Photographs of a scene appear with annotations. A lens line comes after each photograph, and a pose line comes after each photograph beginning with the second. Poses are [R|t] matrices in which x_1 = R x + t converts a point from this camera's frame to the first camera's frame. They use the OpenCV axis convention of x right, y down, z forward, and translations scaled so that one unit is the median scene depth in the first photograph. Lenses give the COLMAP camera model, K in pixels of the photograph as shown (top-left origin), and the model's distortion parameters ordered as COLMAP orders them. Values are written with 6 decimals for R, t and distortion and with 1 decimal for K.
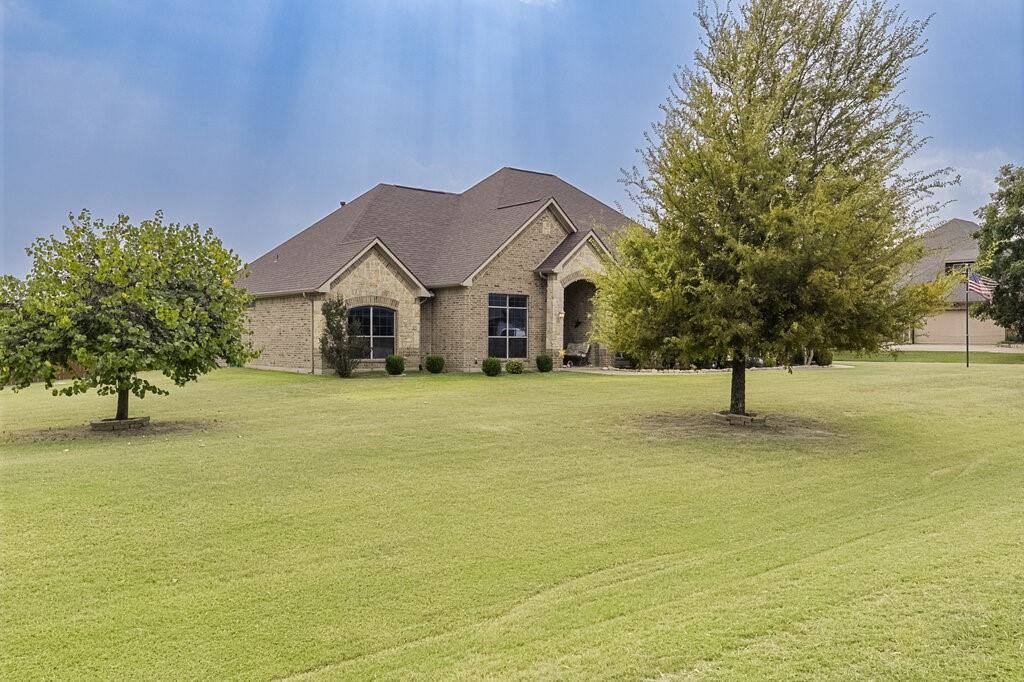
lens RADIAL K [[873.4, 0, 512.1], [0, 873.4, 340.2], [0, 0, 1]] dist [-0.000944, -0.000049]
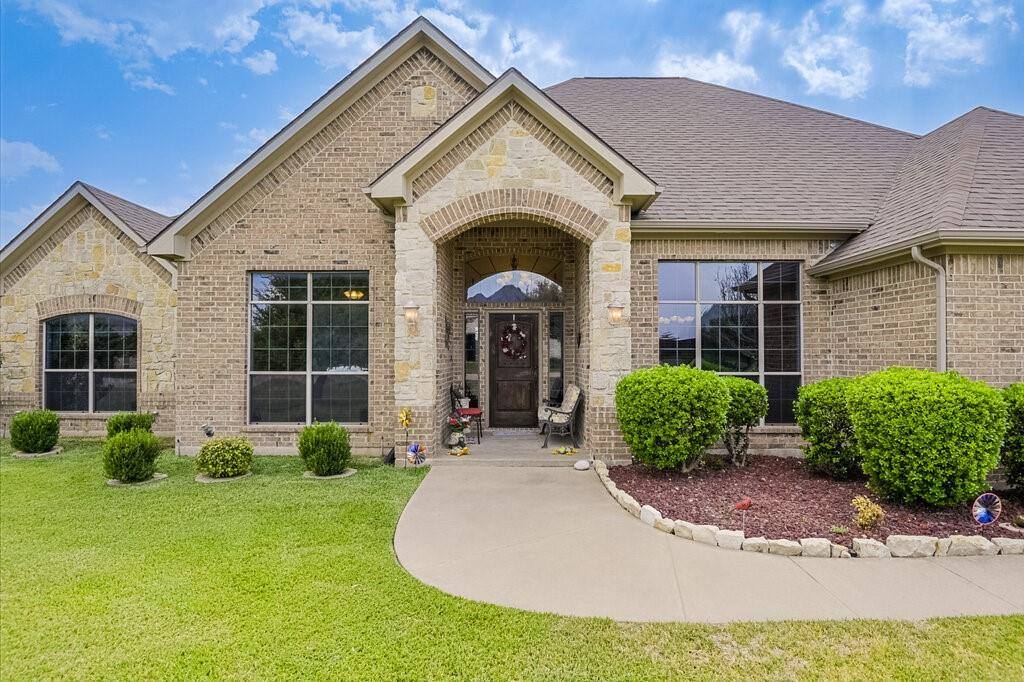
lens RADIAL K [[537.8, 0, 514.5], [0, 537.8, 343.4], [0, 0, 1]] dist [-0.015595, -0.013905]
pose [[0.781355, -0.020479, -0.623750, 0.240732], [0.005825, 0.999657, -0.025524, -0.010818], [0.624059, 0.016310, 0.781207, 0.893609]]
